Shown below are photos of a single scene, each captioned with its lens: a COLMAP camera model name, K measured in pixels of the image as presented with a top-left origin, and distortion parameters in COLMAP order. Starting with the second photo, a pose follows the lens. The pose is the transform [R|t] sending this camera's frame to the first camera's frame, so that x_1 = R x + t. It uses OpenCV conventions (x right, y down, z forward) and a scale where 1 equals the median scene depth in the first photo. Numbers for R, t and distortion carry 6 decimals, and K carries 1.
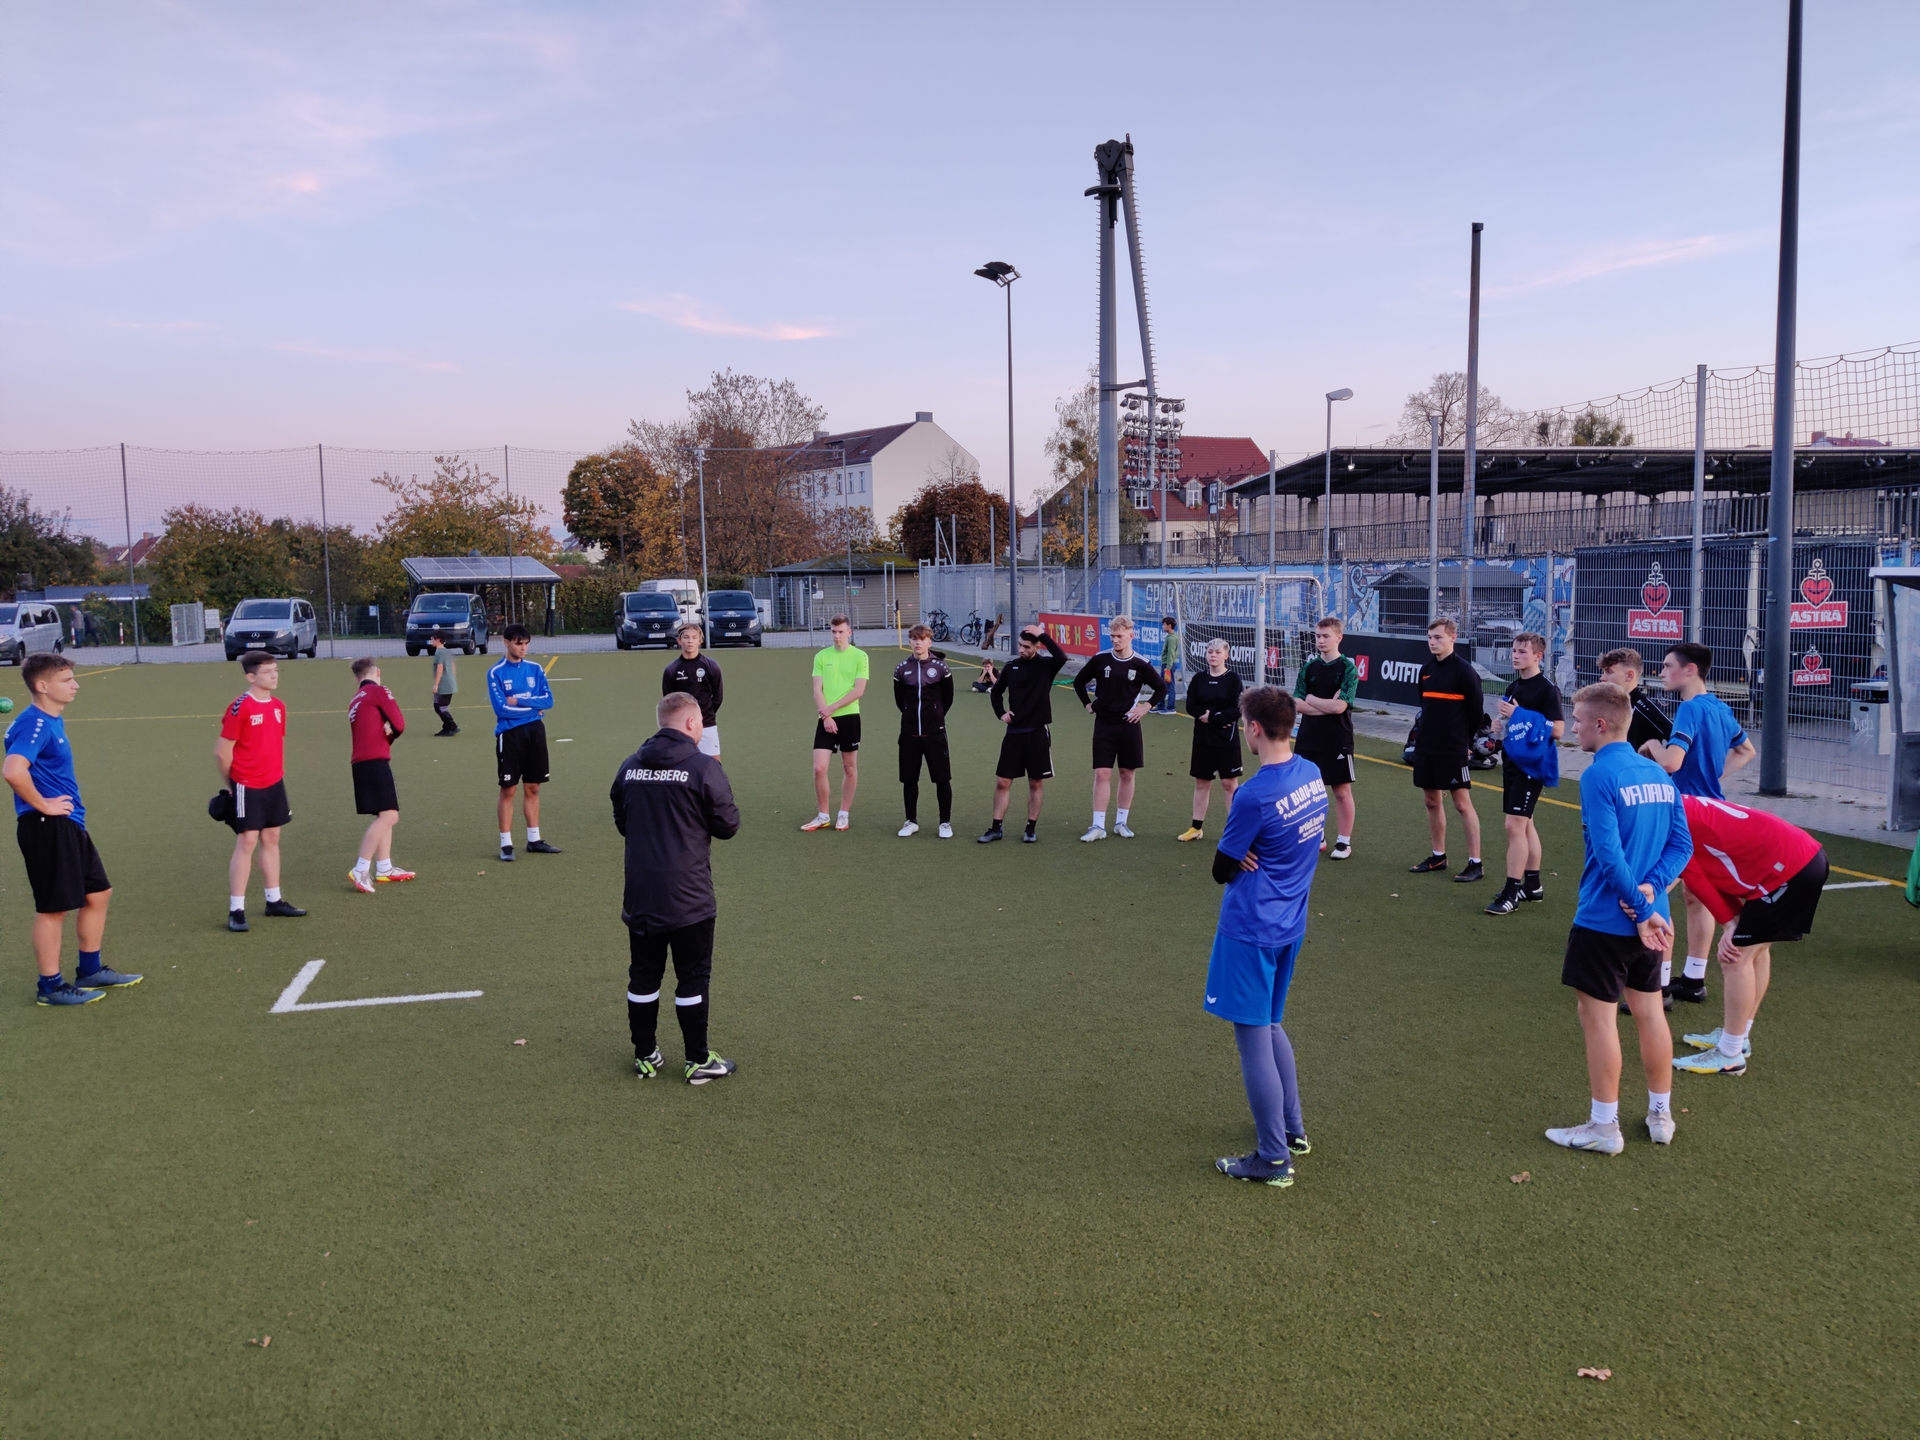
lens RADIAL K [[1580.1, 0, 943.1], [0, 1580.1, 769.4], [0, 0, 1]] dist [0.154044, -0.311077]
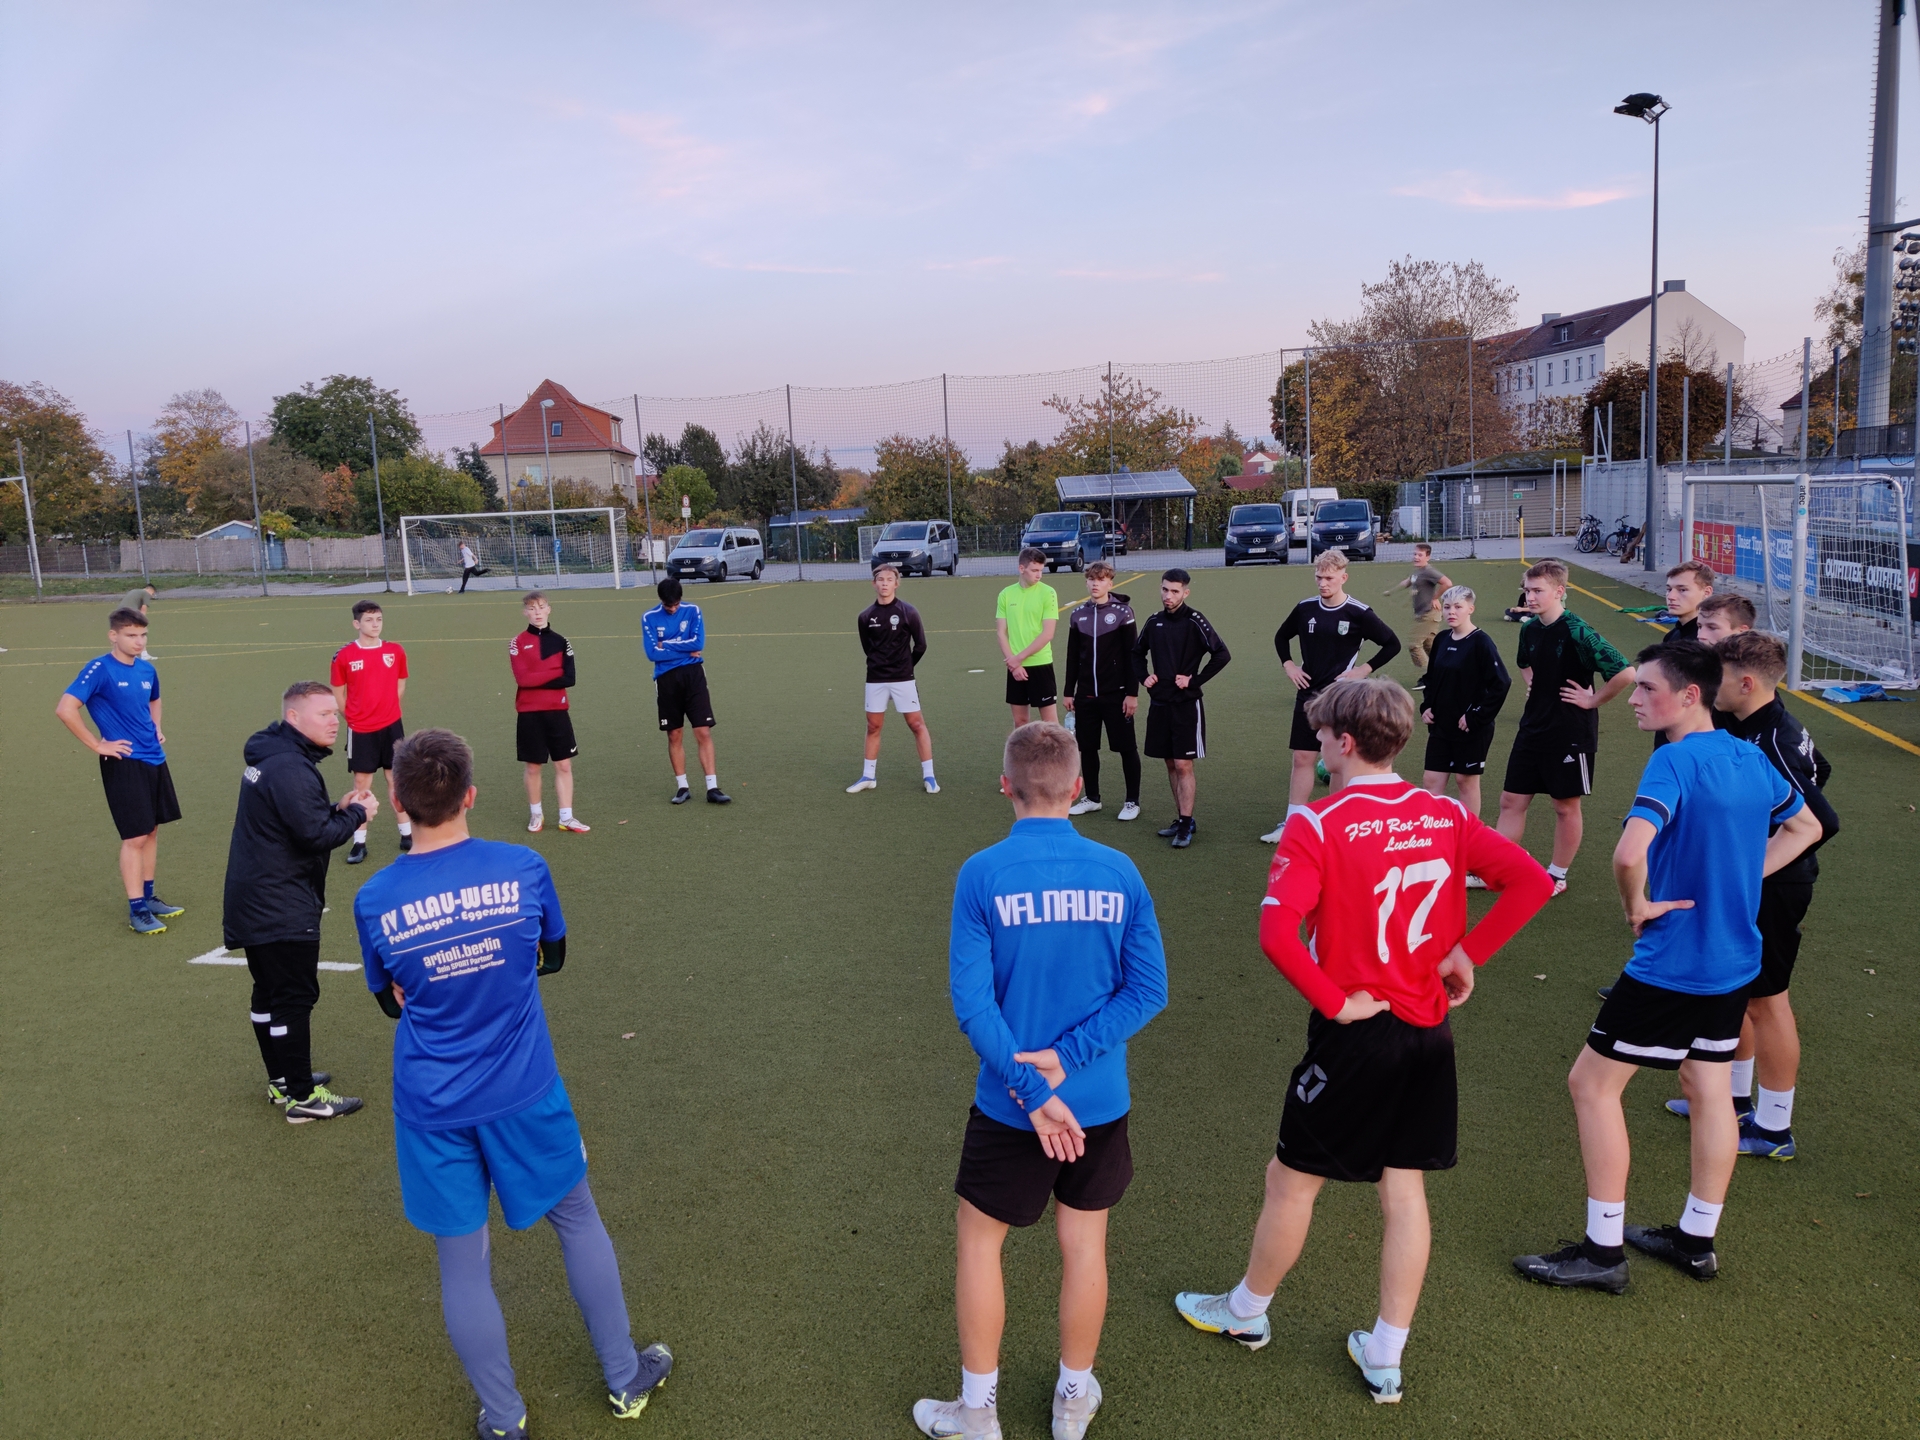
lens RADIAL K [[1523.3, 0, 962.9], [0, 1523.3, 762.2], [0, 0, 1]] dist [0.034632, -0.033358]
pose [[0.862960, 0.062909, -0.501341, 0.119242], [-0.031317, 0.996971, 0.071195, -0.015179], [0.504301, -0.045738, 0.862316, 0.102135]]
